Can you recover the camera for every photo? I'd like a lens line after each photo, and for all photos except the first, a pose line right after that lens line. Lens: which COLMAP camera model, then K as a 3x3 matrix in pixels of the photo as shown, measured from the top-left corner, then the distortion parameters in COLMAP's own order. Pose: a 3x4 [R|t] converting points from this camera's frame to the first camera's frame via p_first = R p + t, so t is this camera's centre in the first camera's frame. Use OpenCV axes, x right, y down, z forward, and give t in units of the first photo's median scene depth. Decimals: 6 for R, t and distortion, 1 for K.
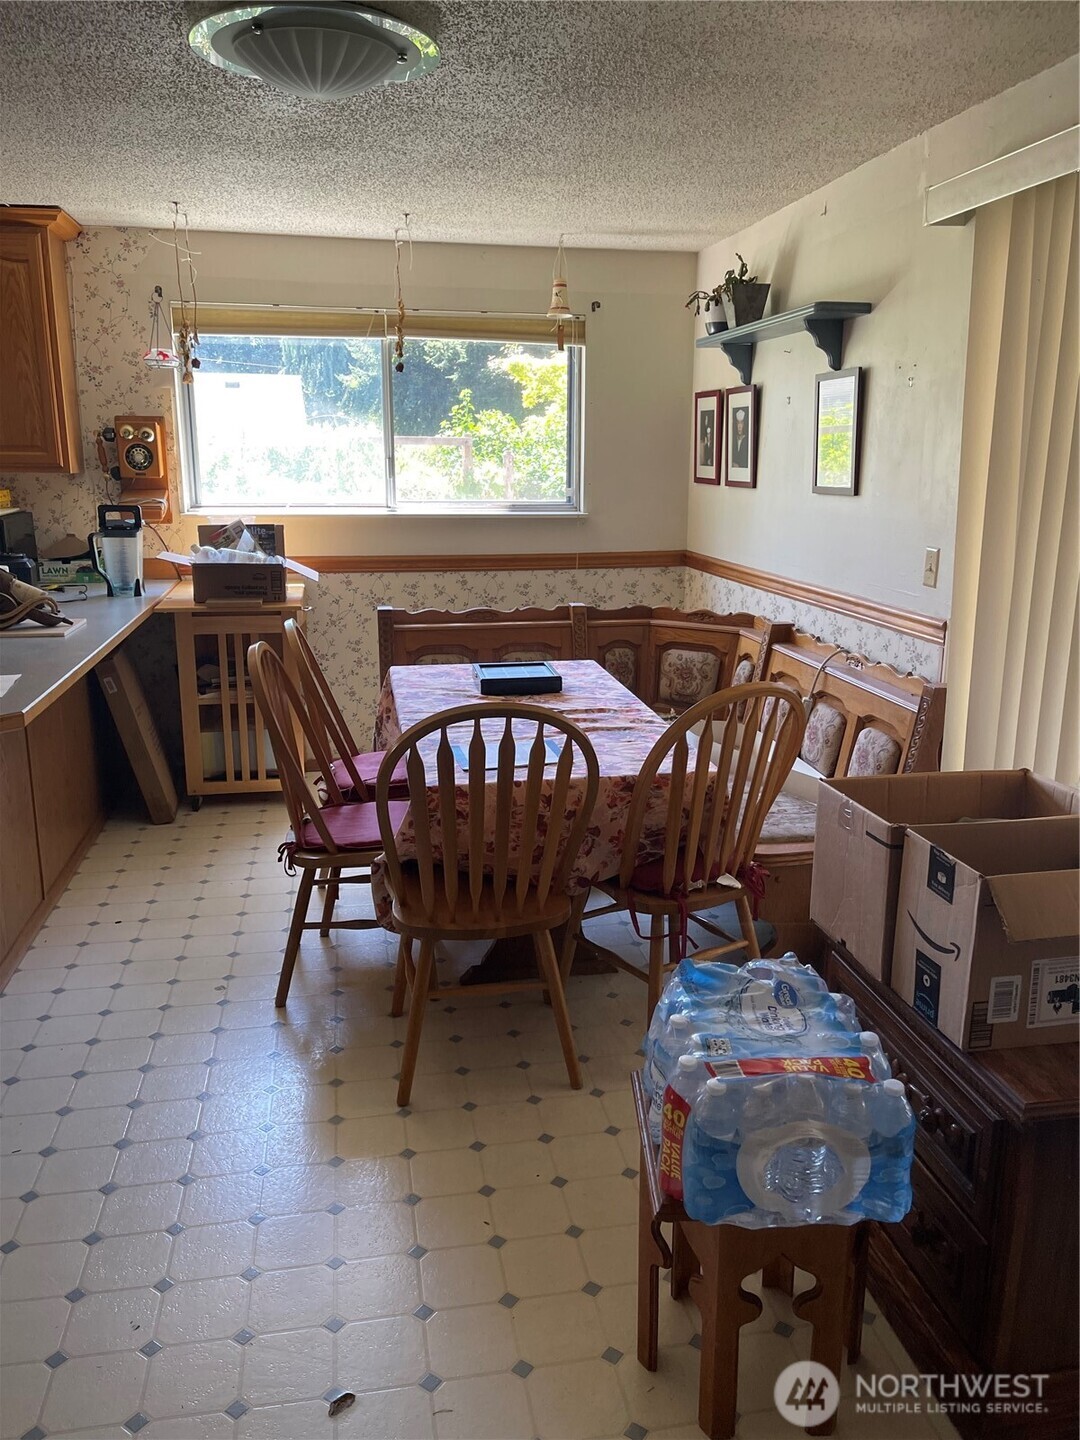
lens RADIAL K [[1091.7, 0, 540.0], [0, 1091.7, 720.0], [0, 0, 1]] dist [0.068332, -0.084114]
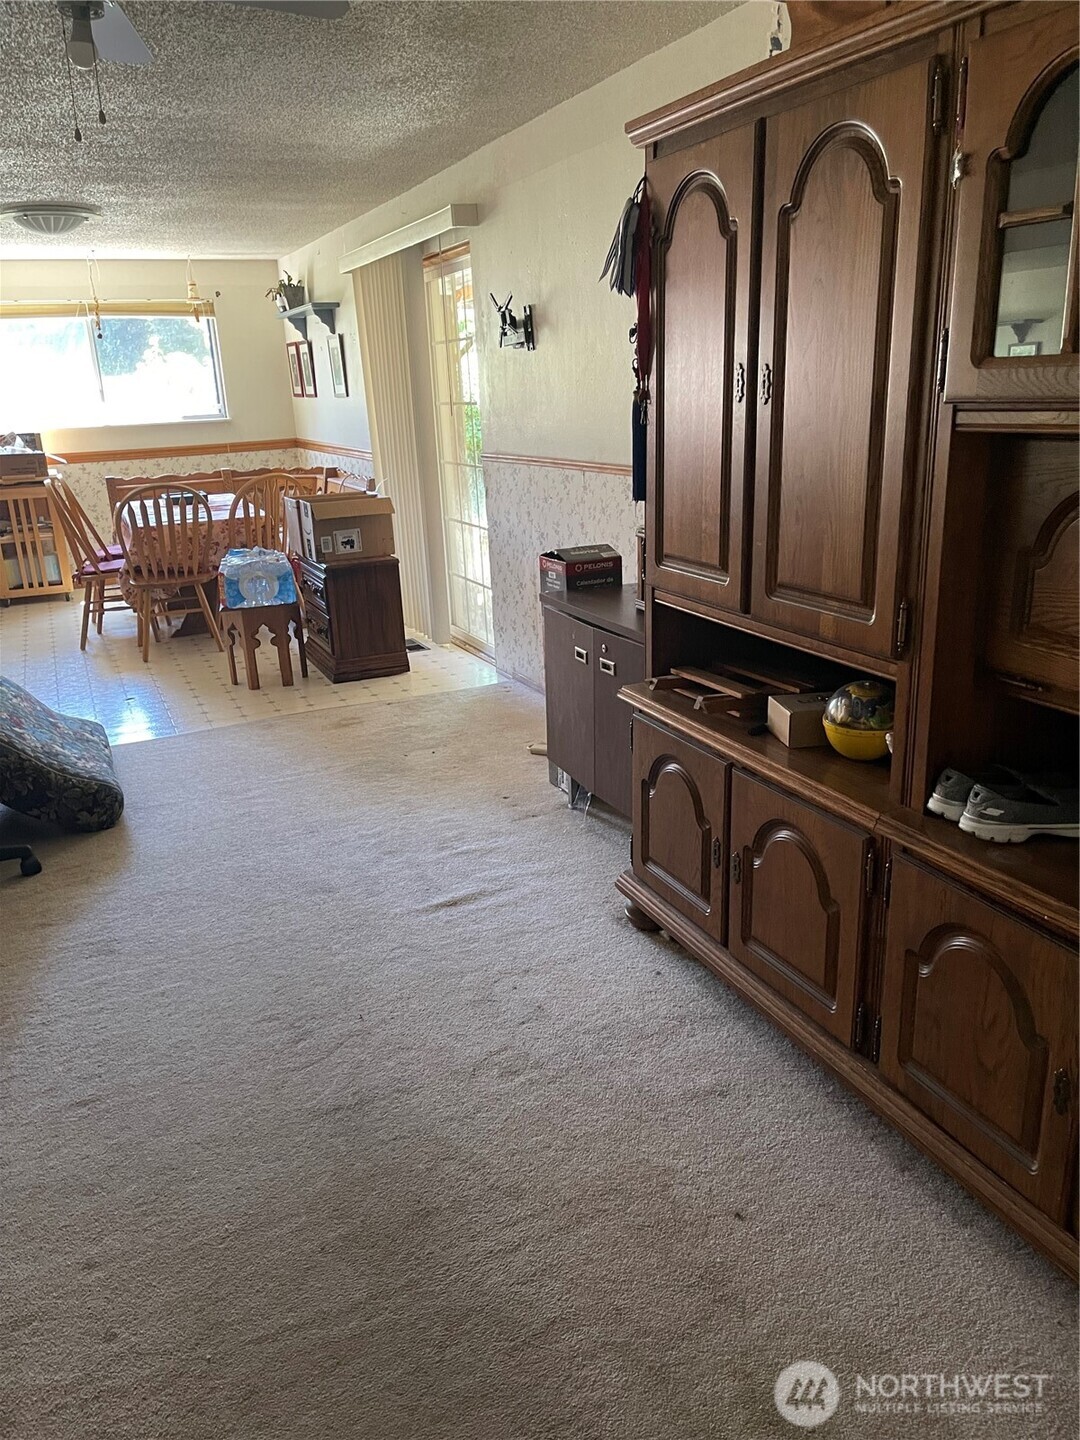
lens RADIAL K [[1036.8, 0, 542.7], [0, 1036.8, 704.8], [0, 0, 1]] dist [-0.000136, 0.001393]
pose [[0.965153, -0.118775, 0.233177, 0.096253], [0.103217, 0.991606, 0.077869, 0.200189], [-0.240469, -0.051087, 0.969312, -0.786250]]
